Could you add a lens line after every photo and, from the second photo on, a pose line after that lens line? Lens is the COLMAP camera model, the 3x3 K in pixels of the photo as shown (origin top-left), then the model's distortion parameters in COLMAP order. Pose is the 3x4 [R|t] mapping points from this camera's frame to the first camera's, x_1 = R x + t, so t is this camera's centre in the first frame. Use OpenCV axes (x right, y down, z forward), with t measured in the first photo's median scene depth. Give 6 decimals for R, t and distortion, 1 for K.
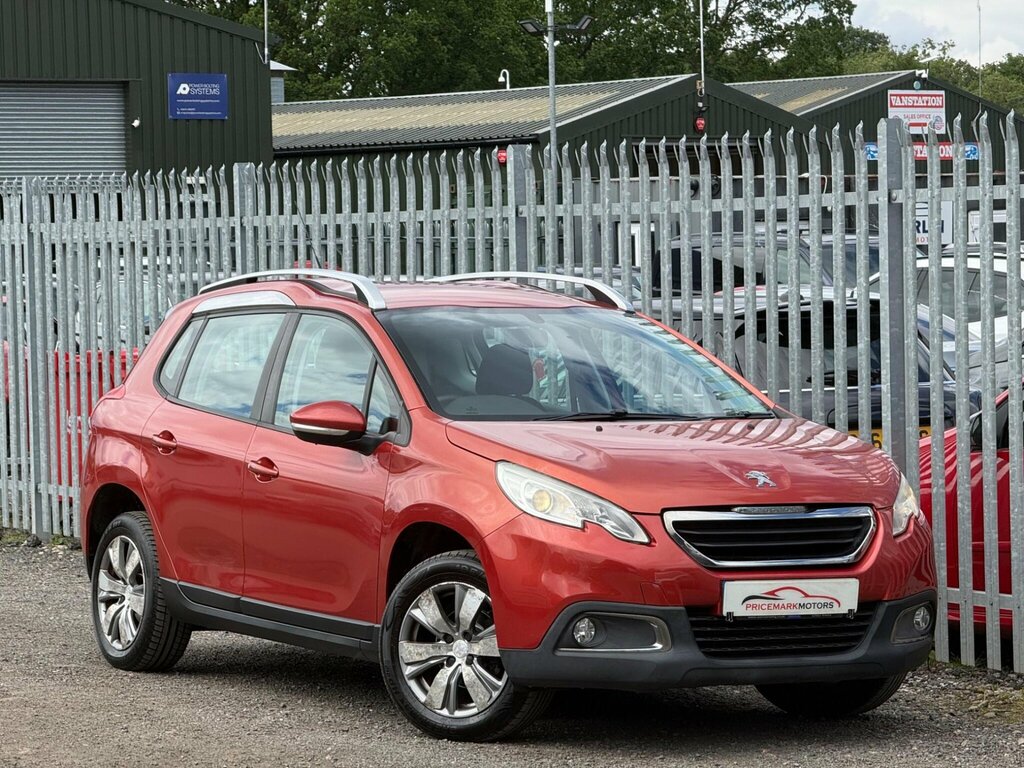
lens RADIAL K [[3479.5, 0, 436.9], [0, 3479.5, 385.7], [0, 0, 1]] dist [0.157620, 1.218538]
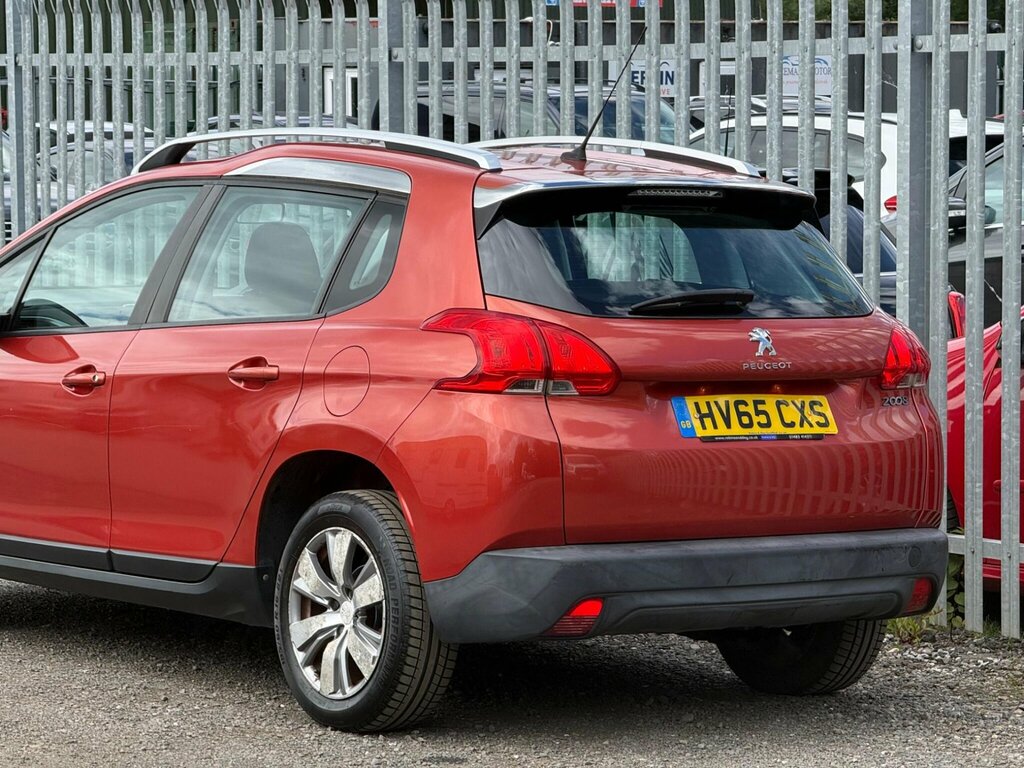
lens RADIAL K [[3581.1, 0, 471.4], [0, 3581.1, 382.9], [0, 0, 1]] dist [0.225014, 0.617880]
pose [[0.993417, 0.006534, 0.114370, -0.054235], [-0.011236, 0.999116, 0.040518, -0.008175], [-0.114004, -0.041536, 0.992612, 0.172355]]
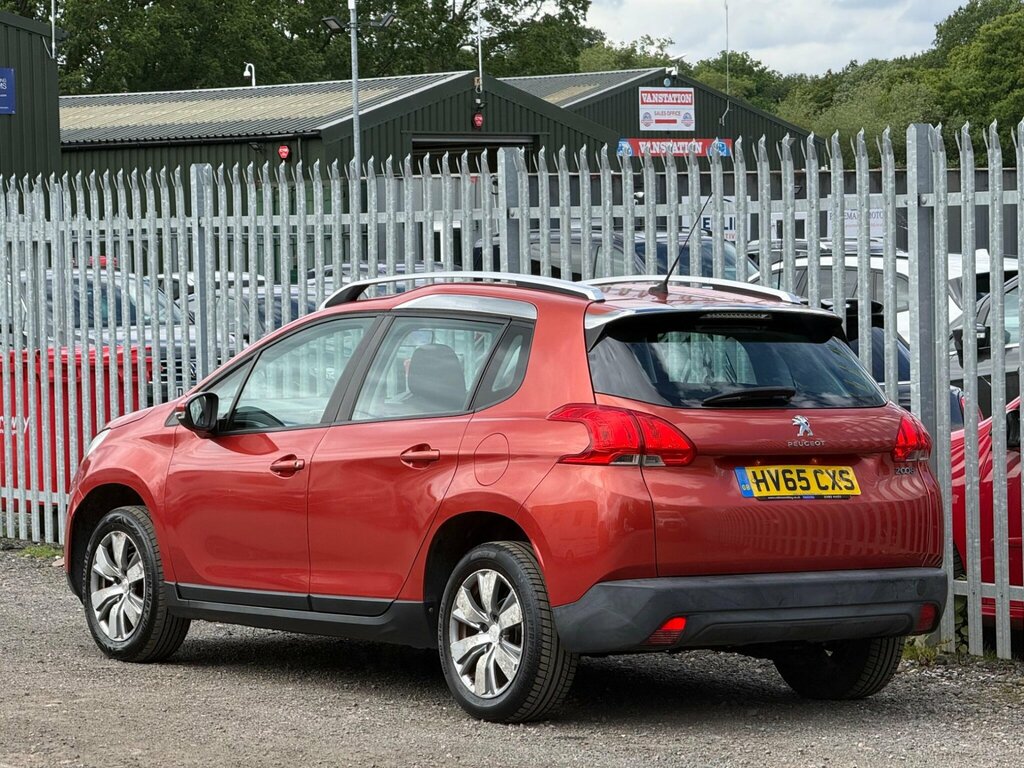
lens RADIAL K [[3479.5, 0, 436.9], [0, 3479.5, 385.7], [0, 0, 1]] dist [0.157620, 1.218538]
pose [[0.996672, -0.003654, 0.081429, -0.082122], [0.003508, 0.999992, 0.001941, -0.002064], [-0.081436, -0.001649, 0.996677, -0.006942]]
